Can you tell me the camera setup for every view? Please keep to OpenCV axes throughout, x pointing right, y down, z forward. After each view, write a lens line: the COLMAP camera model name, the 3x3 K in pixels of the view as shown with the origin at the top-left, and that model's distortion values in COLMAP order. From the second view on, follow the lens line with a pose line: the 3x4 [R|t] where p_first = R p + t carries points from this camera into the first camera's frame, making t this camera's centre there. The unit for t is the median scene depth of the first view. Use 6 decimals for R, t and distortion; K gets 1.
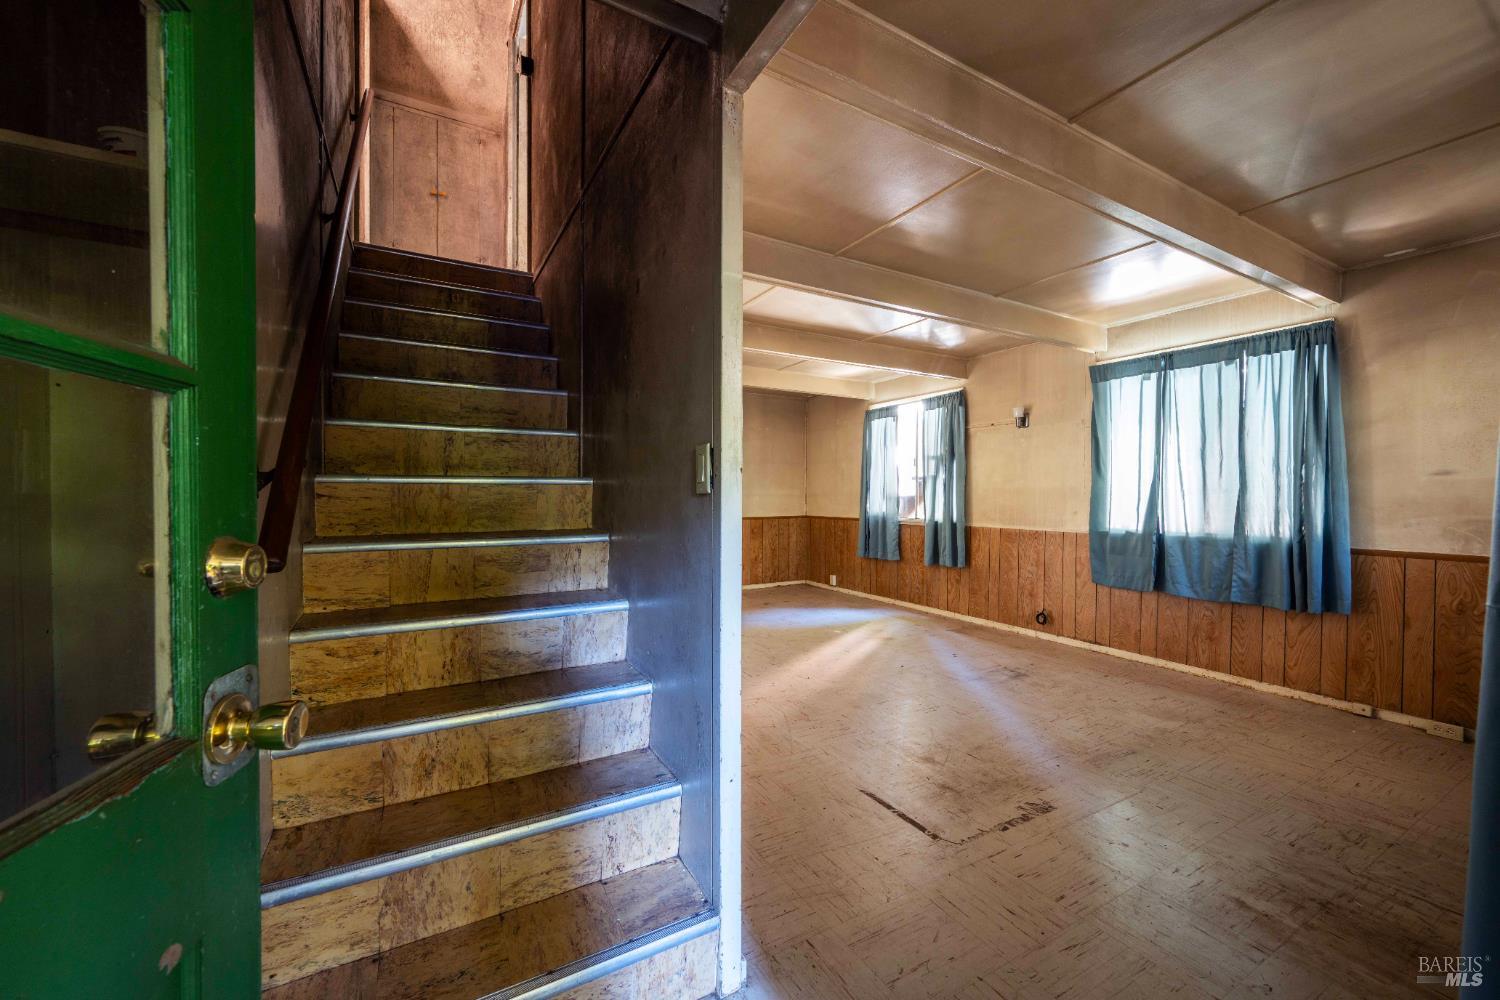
lens RADIAL K [[585.6, 0, 753.3], [0, 585.6, 499.5], [0, 0, 1]] dist [-0.000058, -0.000185]
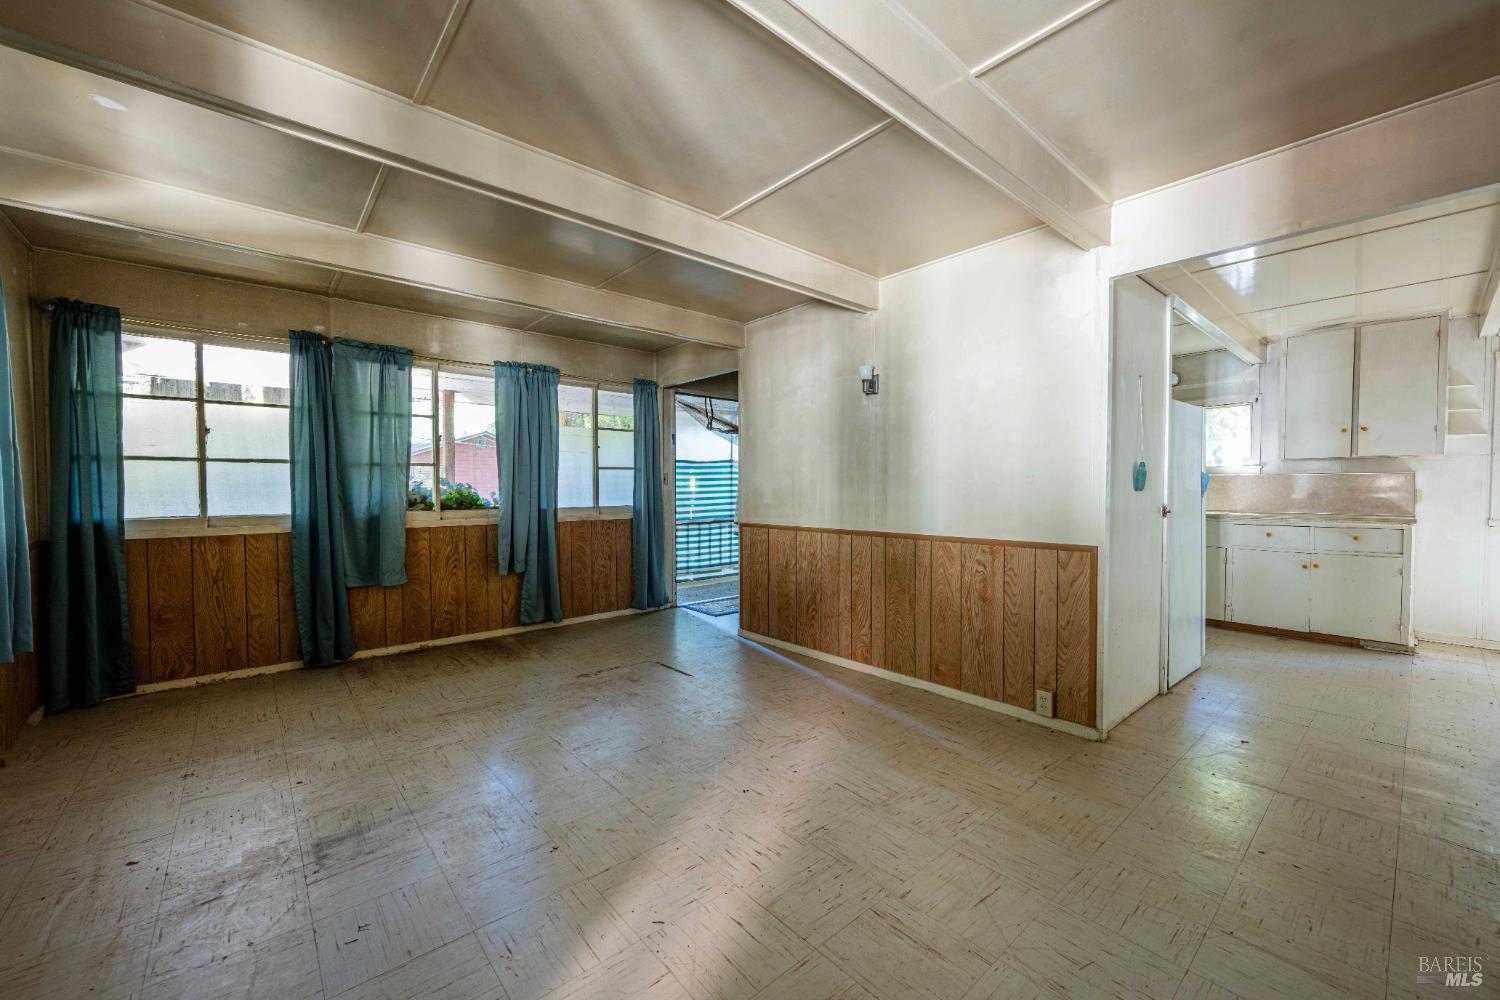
lens RADIAL K [[585.6, 0, 749.7], [0, 585.6, 503.9], [0, 0, 1]] dist [-0.000058, -0.000185]
pose [[-0.981876, 0.006487, -0.189411, 0.185022], [0.000663, 0.999526, 0.030795, -0.004644], [0.189521, 0.030111, -0.981415, 1.457713]]
